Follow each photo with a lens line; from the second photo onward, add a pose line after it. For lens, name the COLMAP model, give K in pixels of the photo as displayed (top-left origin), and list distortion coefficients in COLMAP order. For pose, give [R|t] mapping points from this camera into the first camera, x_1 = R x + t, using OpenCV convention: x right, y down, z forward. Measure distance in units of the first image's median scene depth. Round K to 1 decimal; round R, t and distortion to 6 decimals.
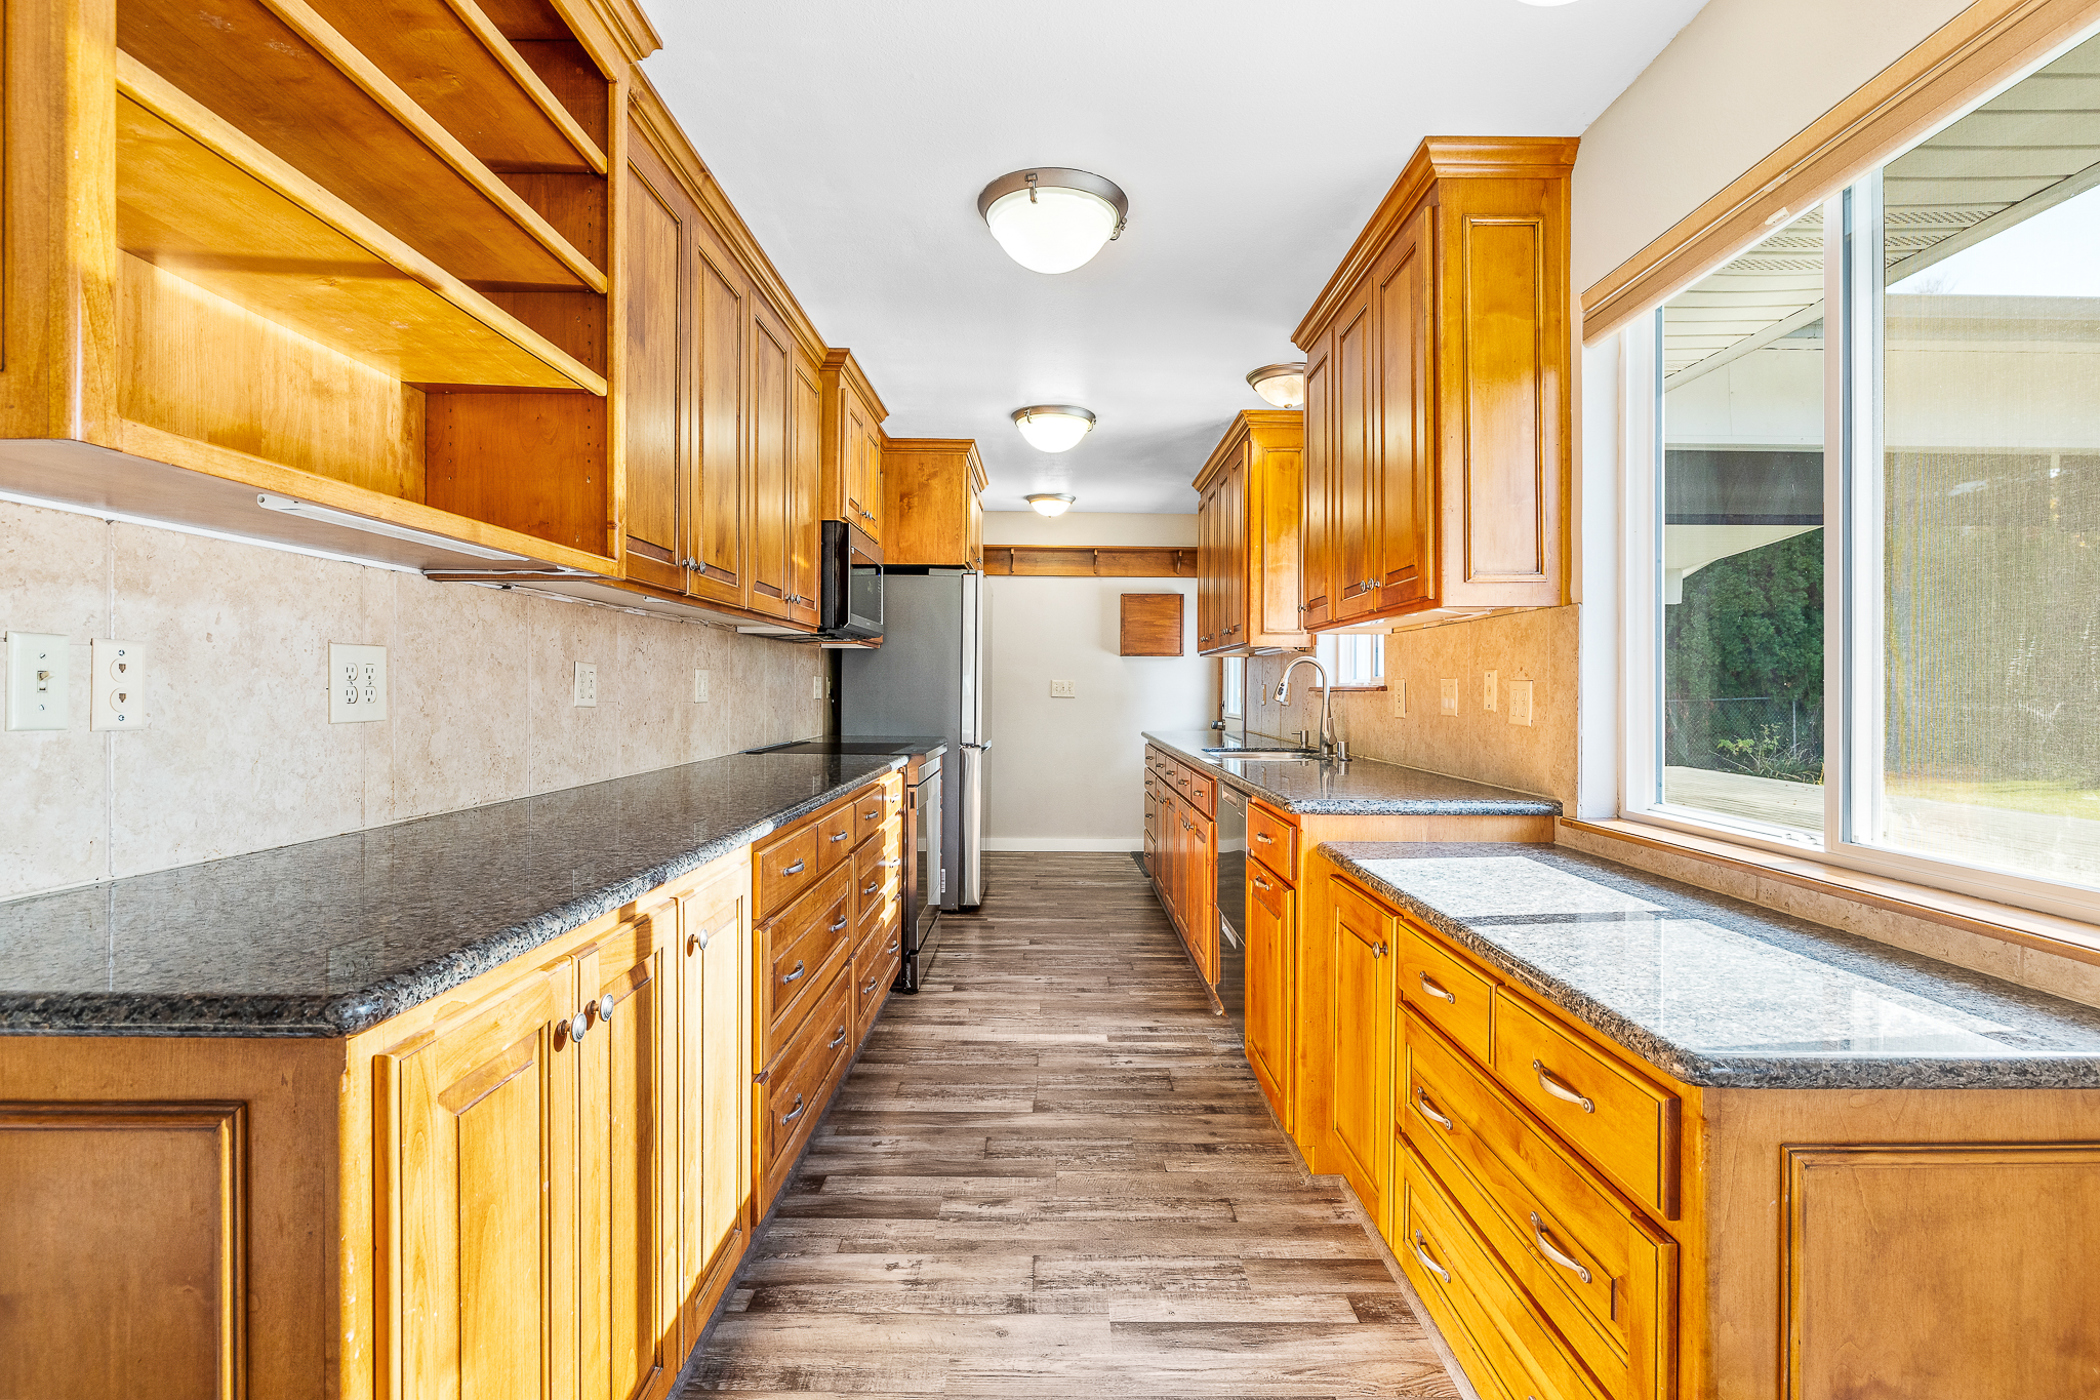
lens RADIAL K [[996.5, 0, 1053.3], [0, 996.5, 687.3], [0, 0, 1]] dist [-0.006400, -0.000078]
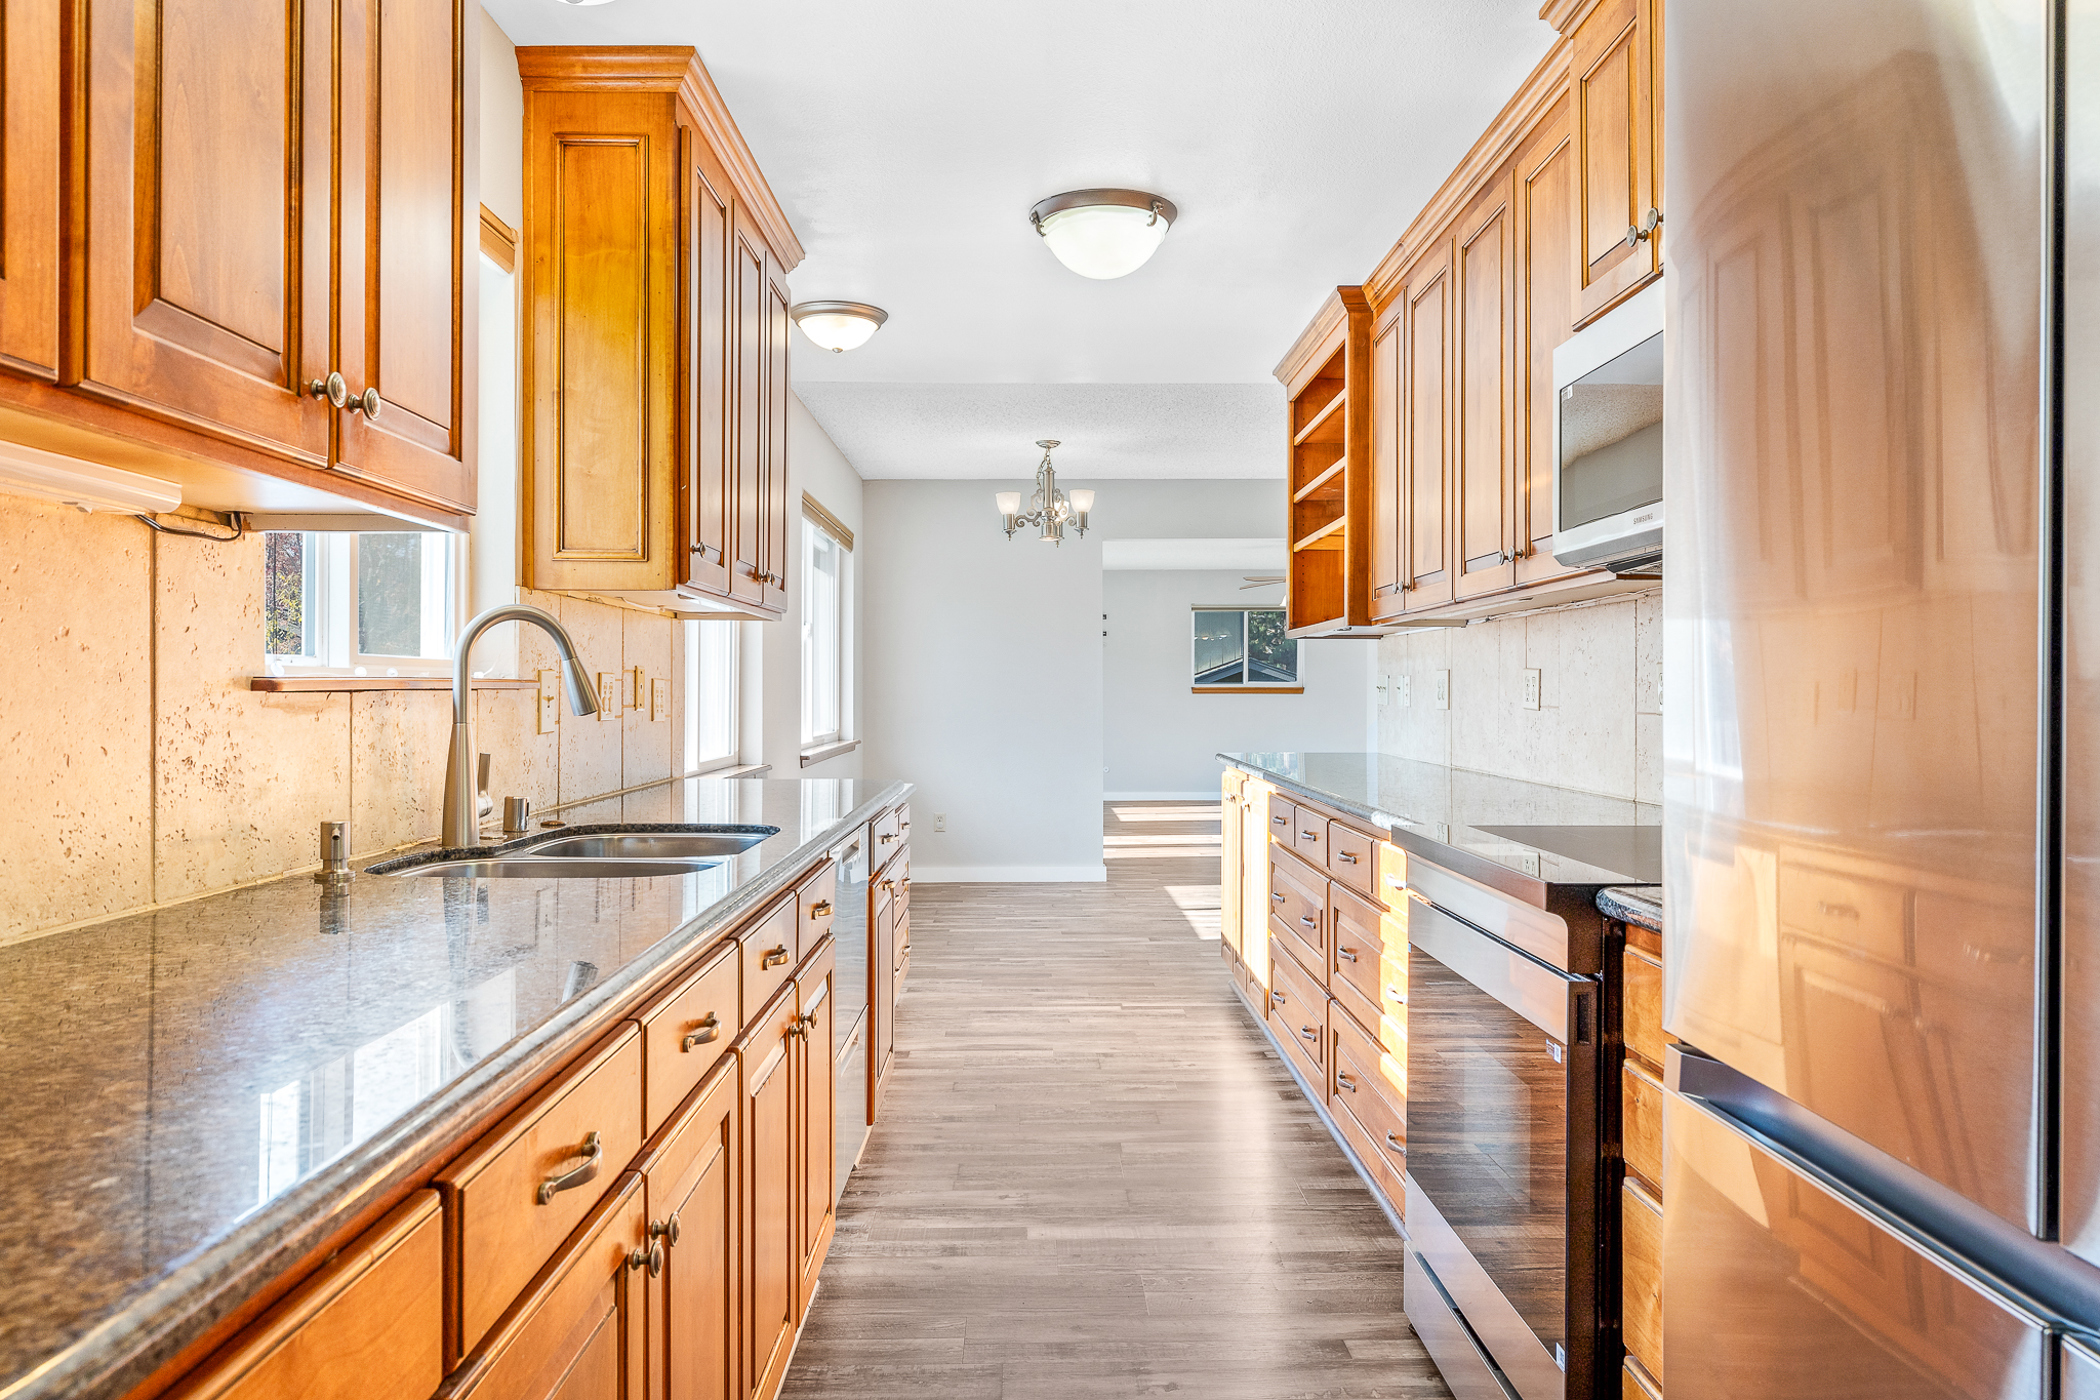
lens RADIAL K [[1359.5, 0, 1052.8], [0, 1359.5, 695.4], [0, 0, 1]] dist [-0.003269, -0.000042]
pose [[-0.999848, -0.009346, -0.014700, 0.065009], [-0.009412, 0.999946, 0.004430, 0.002088], [0.014657, 0.004568, -0.999882, 2.256750]]
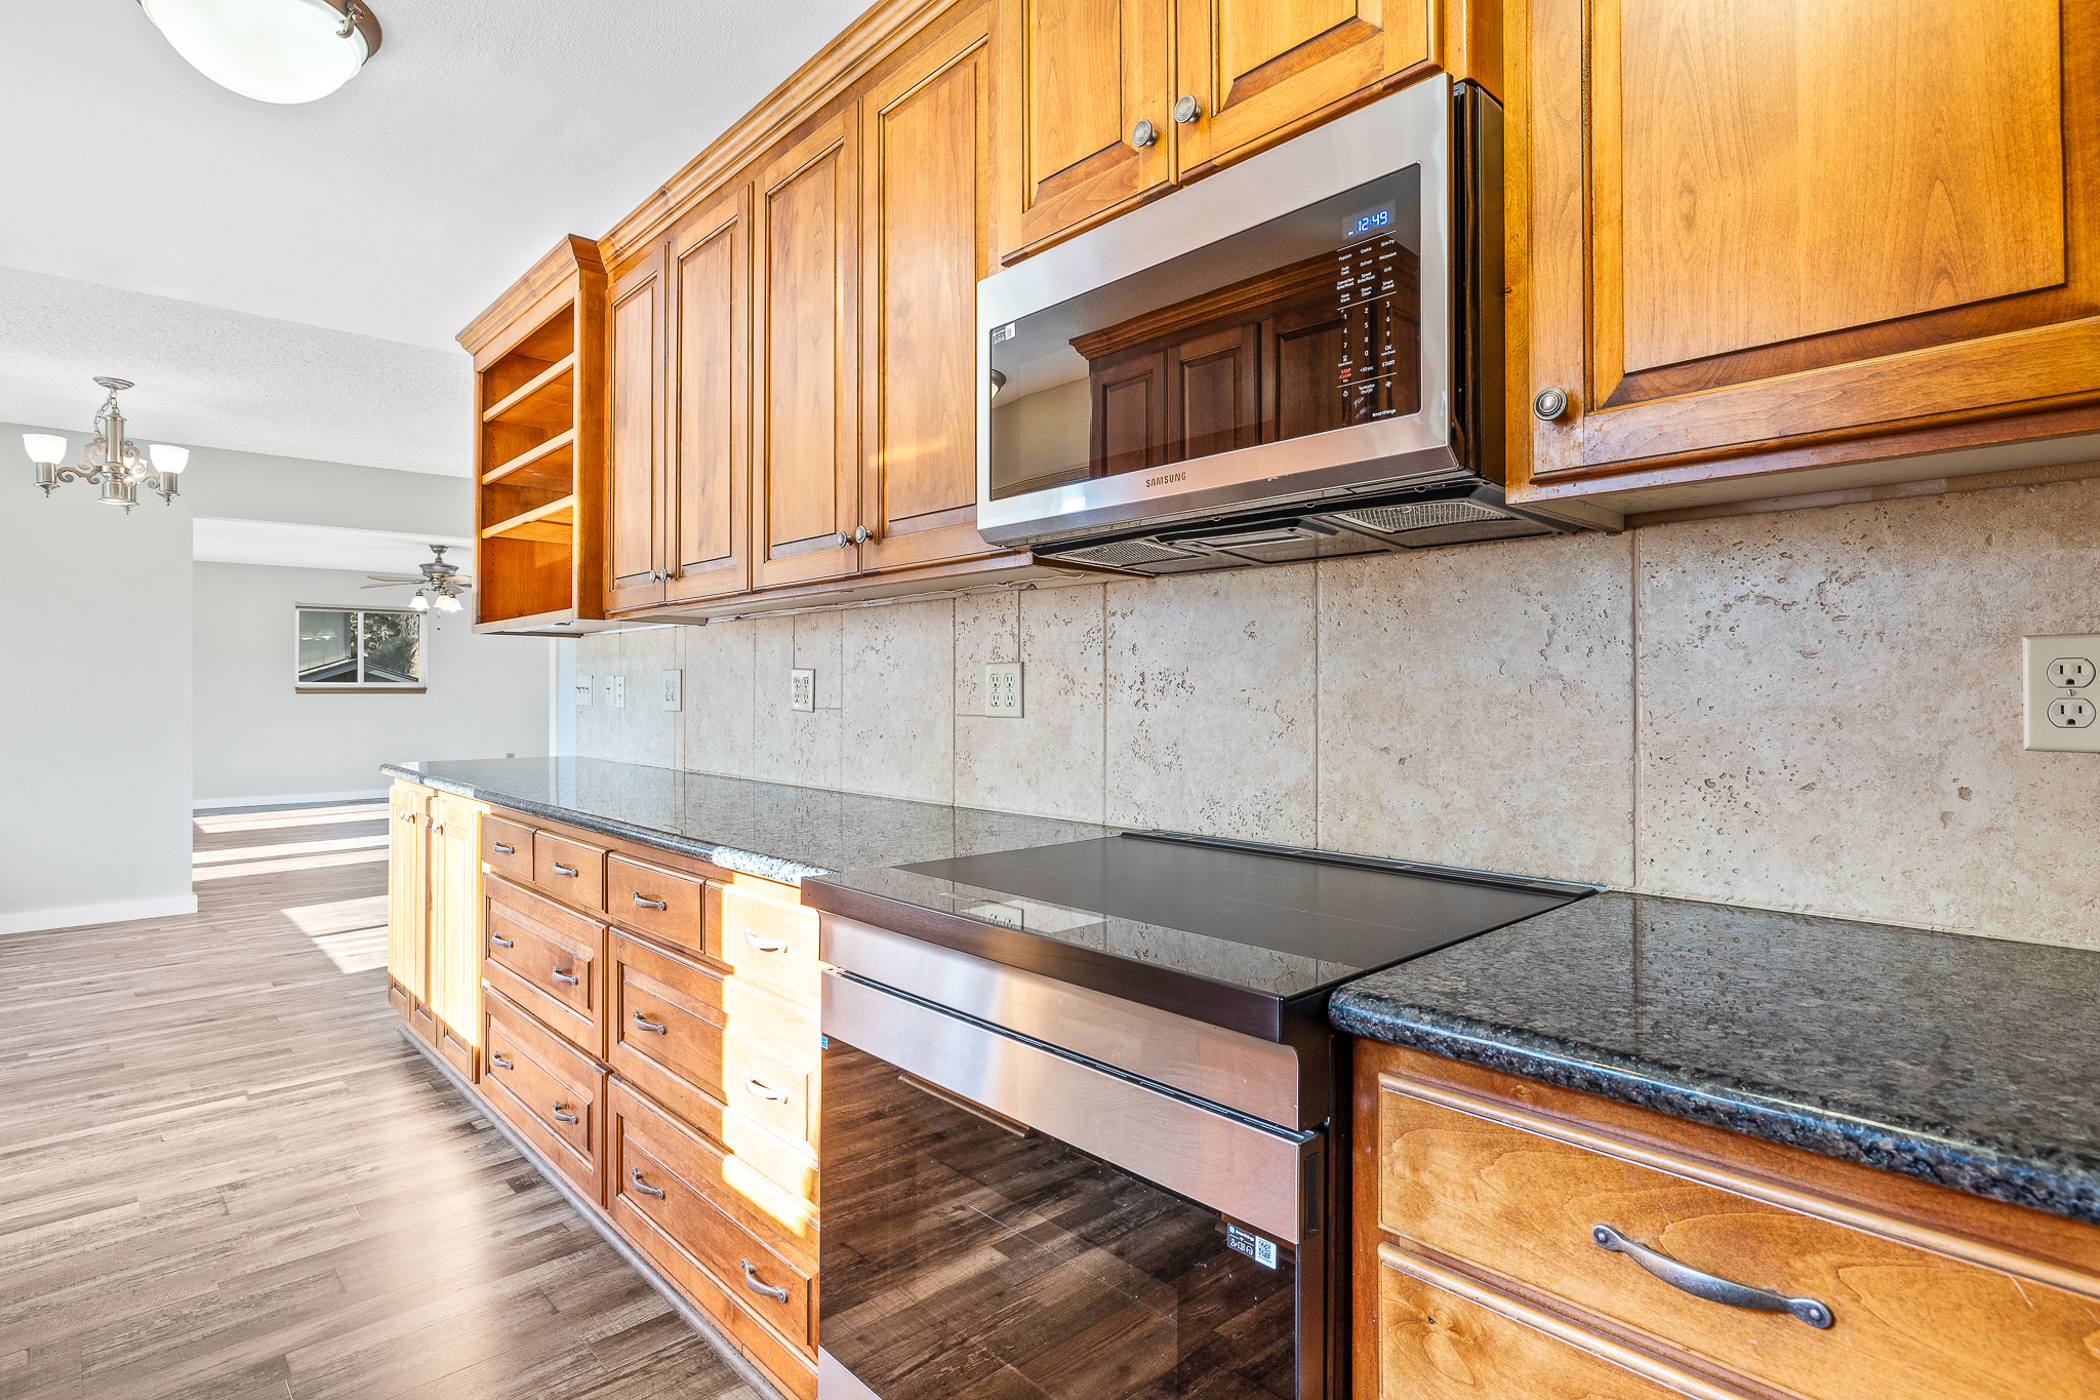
lens RADIAL K [[1056.6, 0, 1053.4], [0, 1056.6, 685.0], [0, 0, 1]] dist [-0.004909, 0.001147]
pose [[-0.729819, -0.014103, -0.683495, 0.086297], [-0.008539, 0.999897, -0.011514, 0.002213], [0.683587, -0.002567, -0.729864, 1.816457]]
